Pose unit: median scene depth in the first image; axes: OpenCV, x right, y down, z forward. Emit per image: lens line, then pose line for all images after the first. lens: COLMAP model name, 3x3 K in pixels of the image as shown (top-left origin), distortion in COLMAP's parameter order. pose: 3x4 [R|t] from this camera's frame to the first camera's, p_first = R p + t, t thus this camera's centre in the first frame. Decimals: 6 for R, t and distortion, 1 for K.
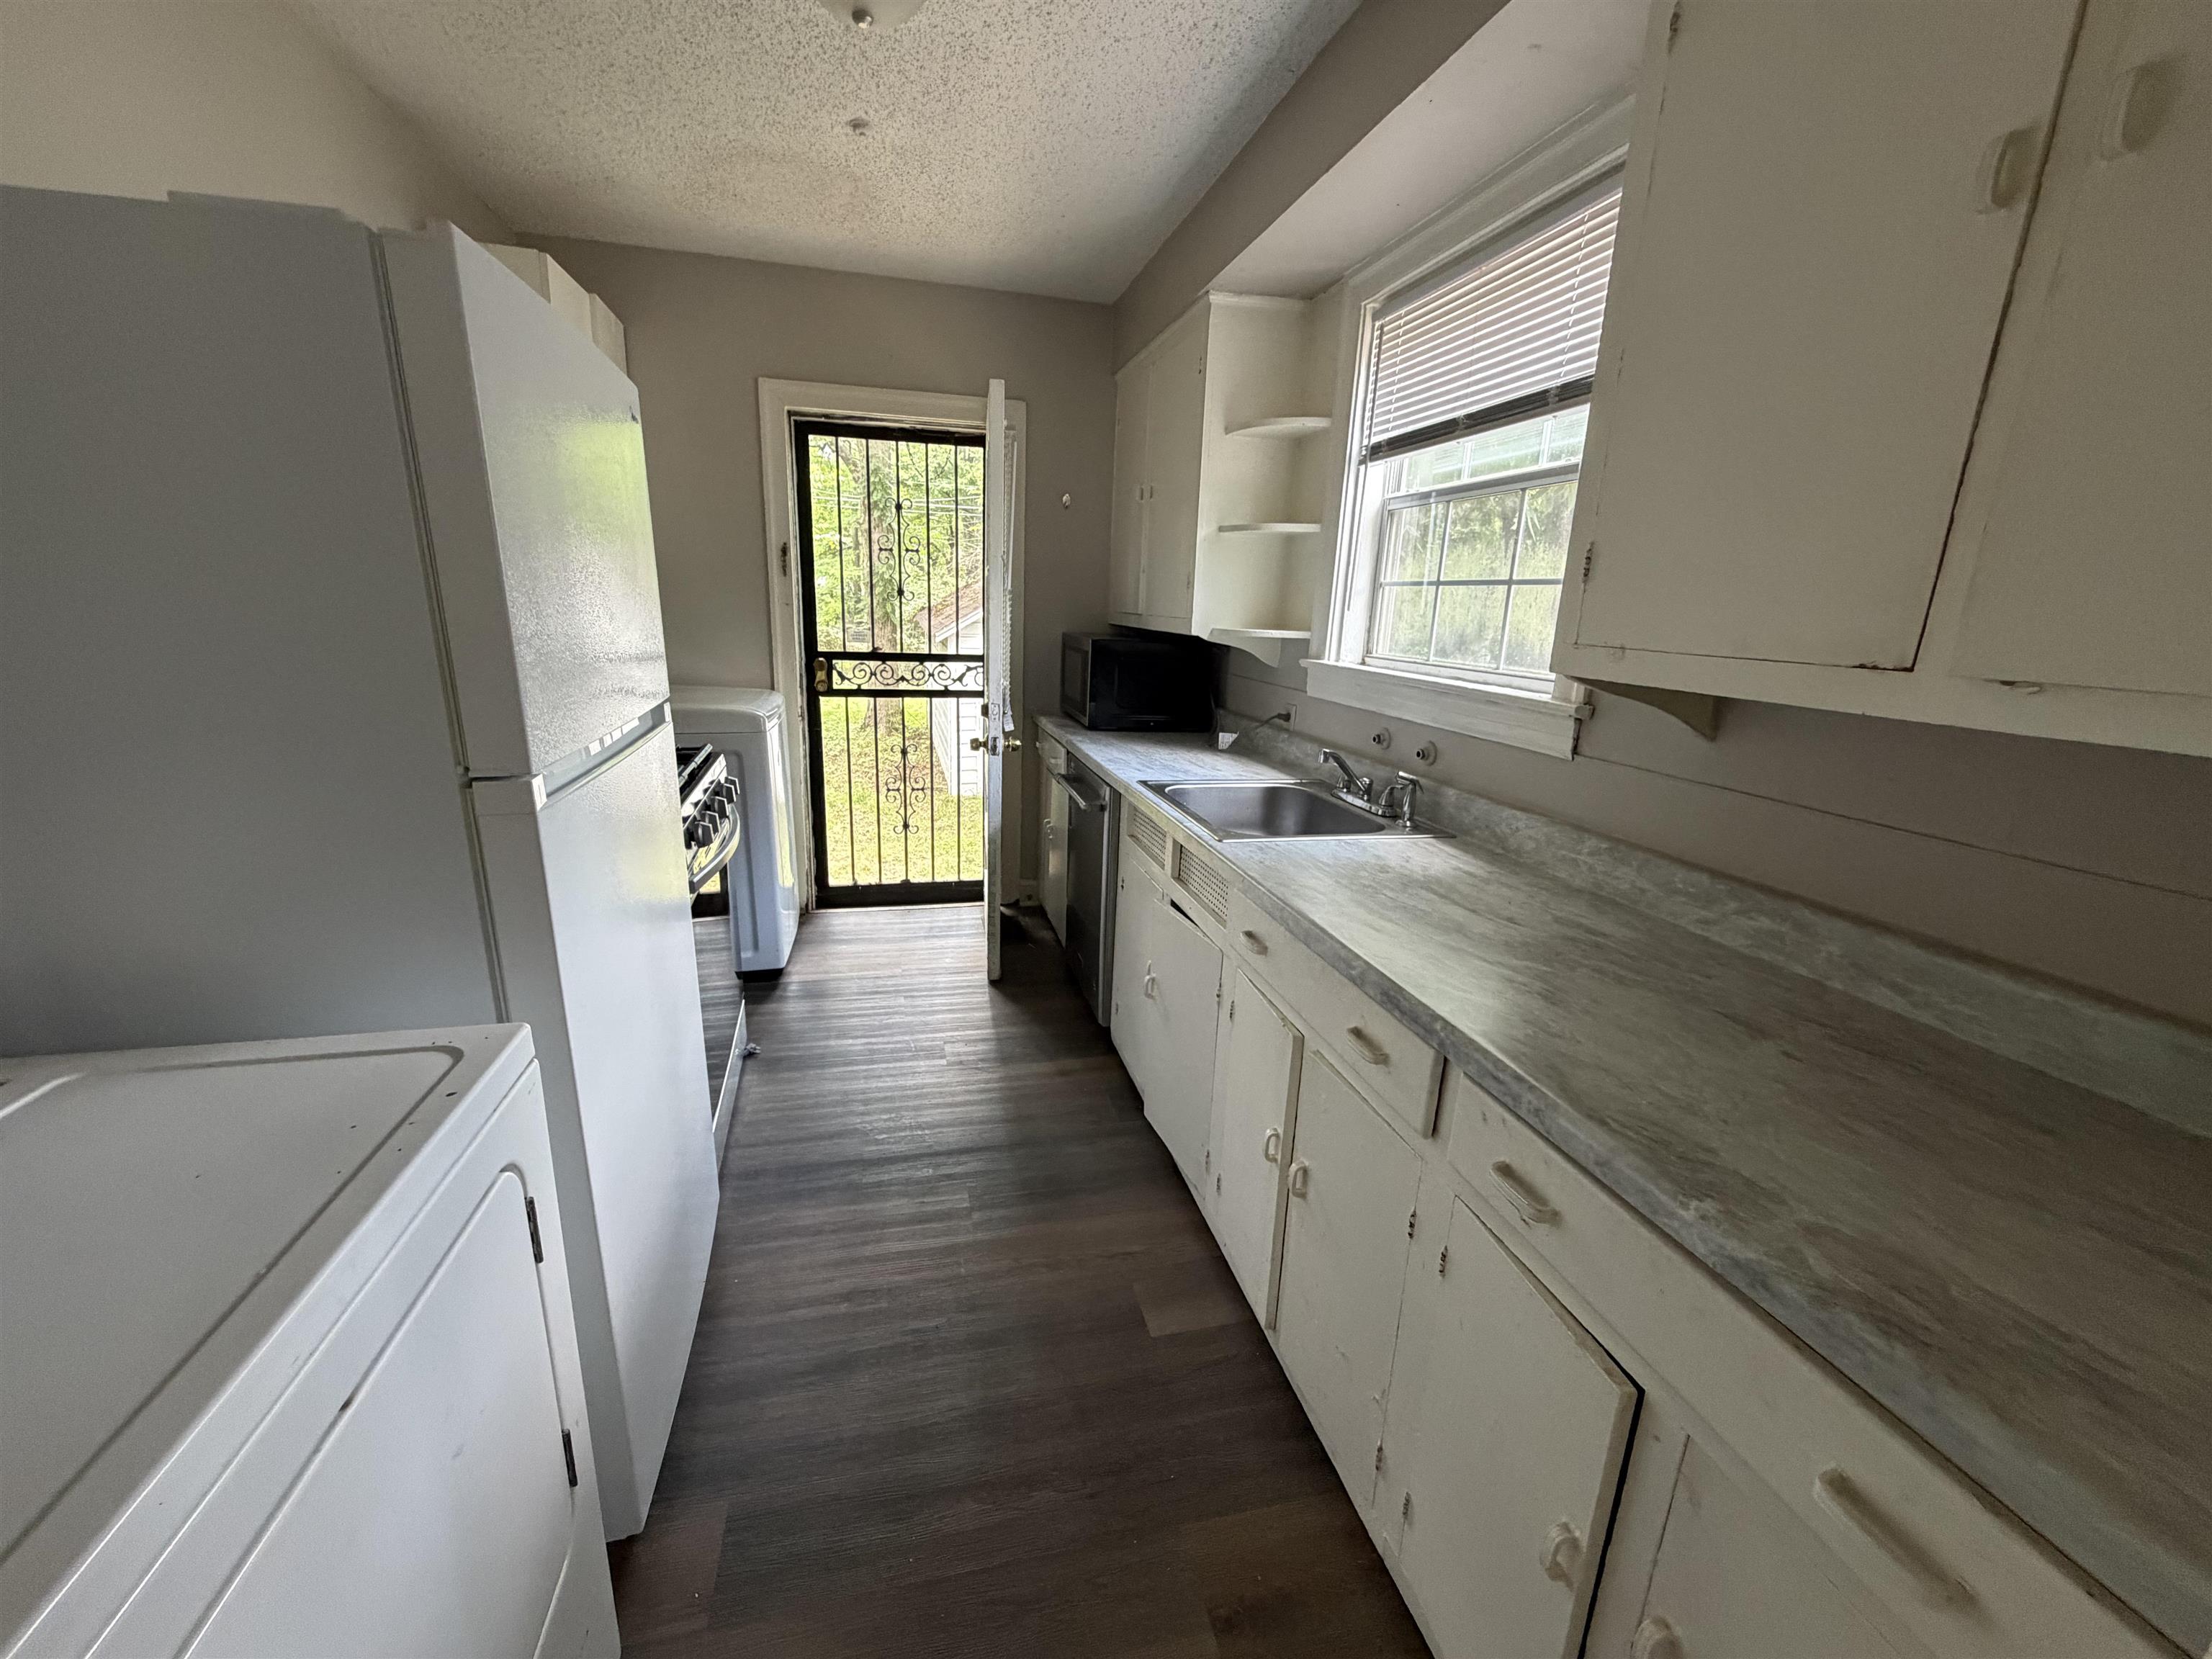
lens RADIAL K [[879.7, 0, 1106.0], [0, 879.7, 829.5], [0, 0, 1]] dist [-0.002787, -0.000403]
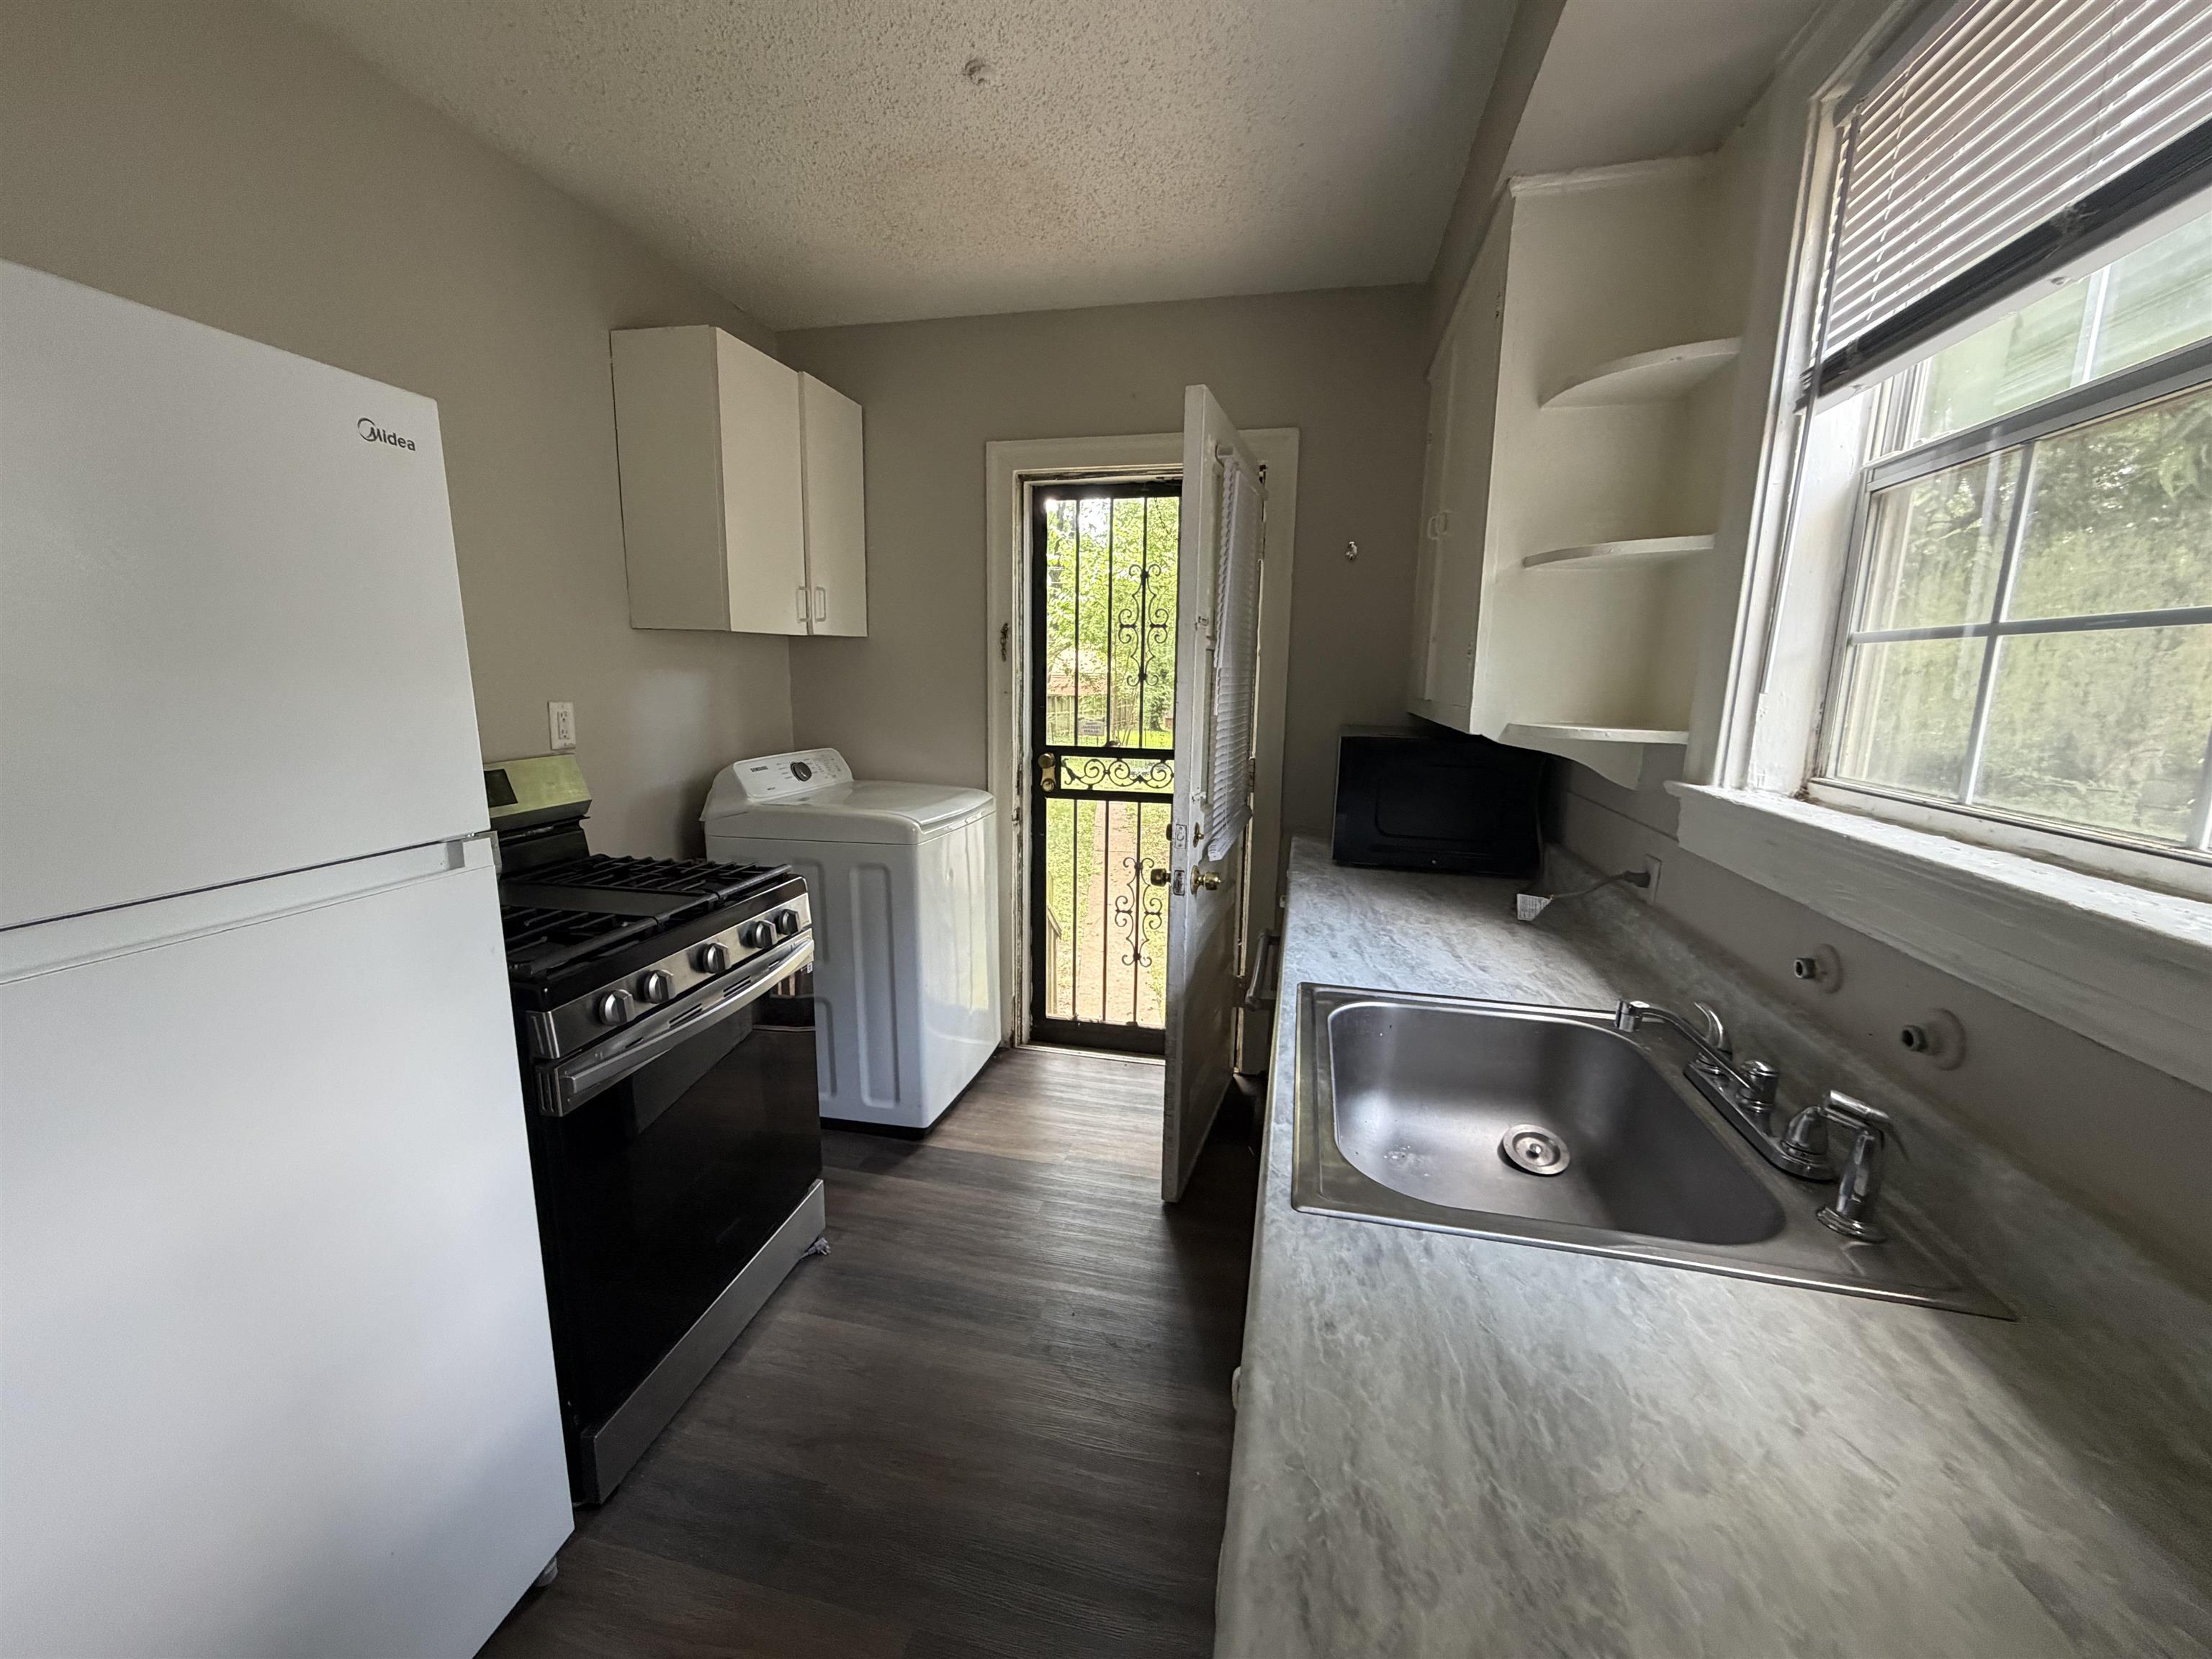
lens RADIAL K [[879.7, 0, 1106.0], [0, 879.7, 829.5], [0, 0, 1]] dist [-0.002787, -0.000403]
pose [[0.891359, 0.056336, -0.449783, 0.143499], [-0.096895, 0.992993, -0.067648, -0.084215], [0.442821, 0.103880, 0.890572, 0.329185]]
